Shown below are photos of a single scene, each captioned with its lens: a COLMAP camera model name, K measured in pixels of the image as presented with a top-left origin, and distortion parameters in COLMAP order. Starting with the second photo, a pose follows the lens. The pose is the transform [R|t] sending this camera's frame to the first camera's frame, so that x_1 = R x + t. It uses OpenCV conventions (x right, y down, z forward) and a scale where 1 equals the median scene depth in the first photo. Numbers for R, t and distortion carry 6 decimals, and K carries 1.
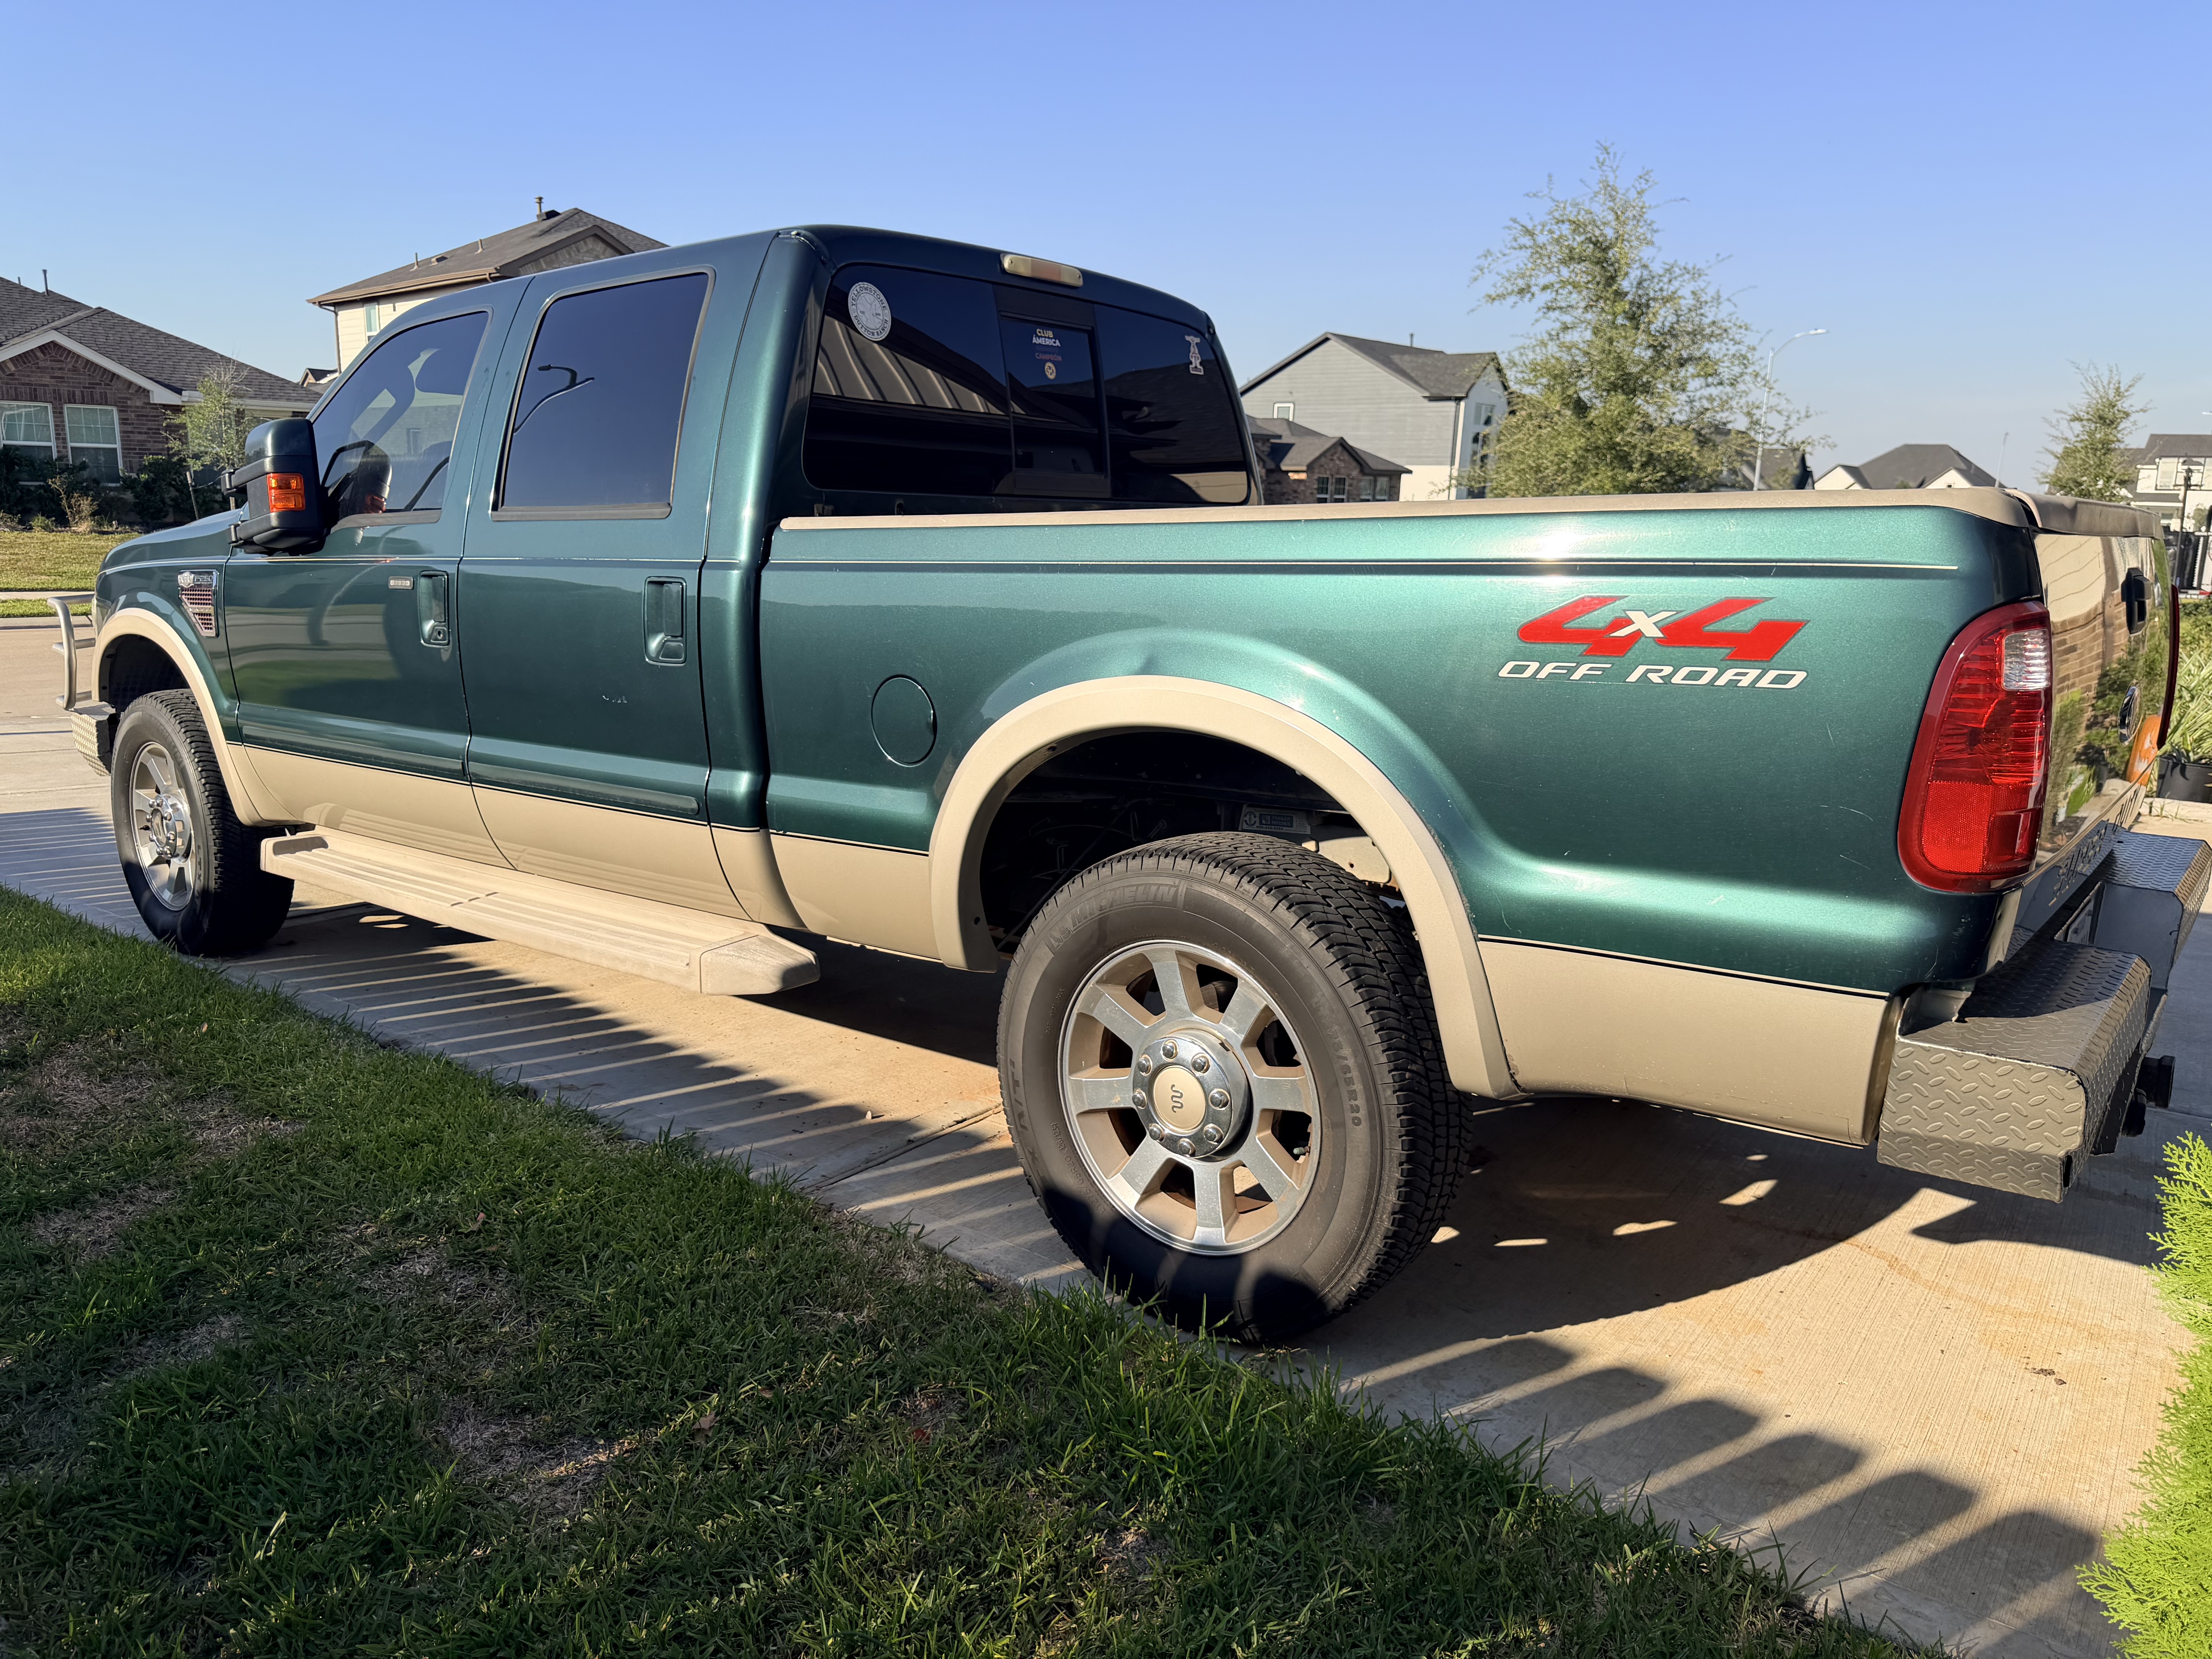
lens RADIAL K [[1554.9, 0, 1096.9], [0, 1554.9, 829.2], [0, 0, 1]] dist [-0.063667, 0.030303]
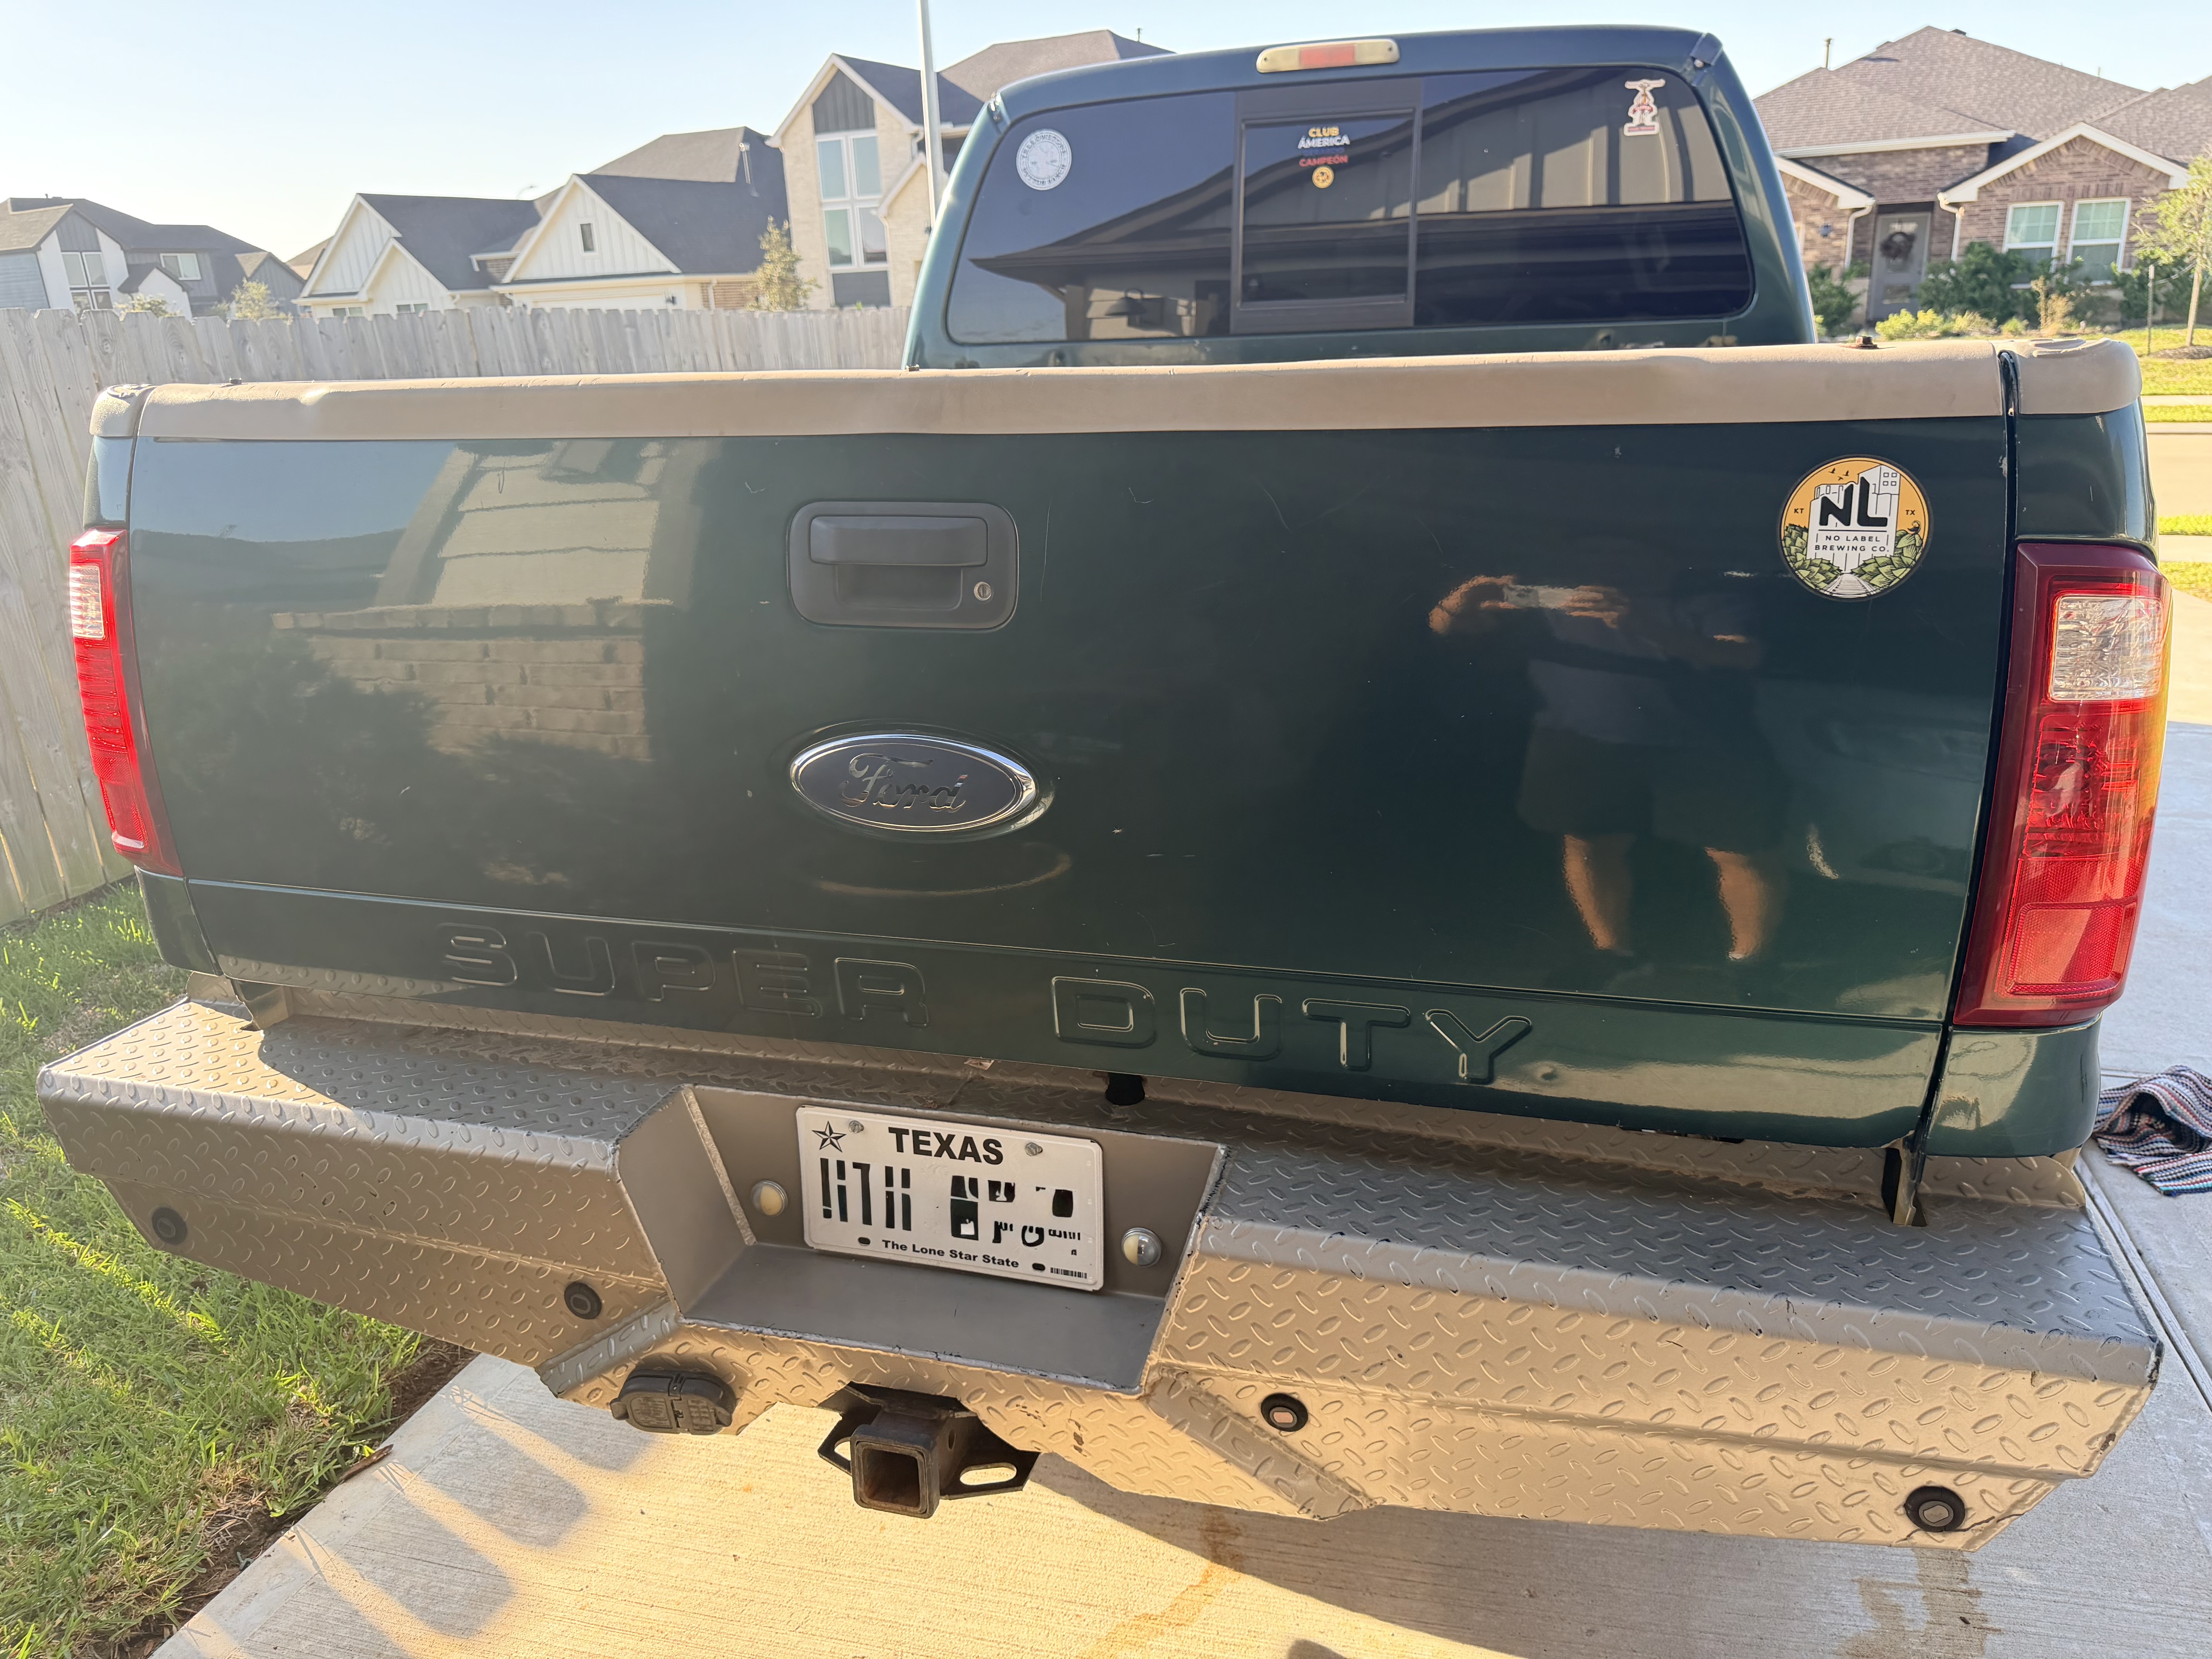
lens RADIAL K [[1554.9, 0, 1096.9], [0, 1554.9, 829.2], [0, 0, 1]] dist [-0.063667, 0.030303]
pose [[0.344201, 0.252701, -0.904250, 0.091612], [-0.136549, 0.966332, 0.218074, -0.013525], [0.928914, 0.048413, 0.367118, 0.068626]]
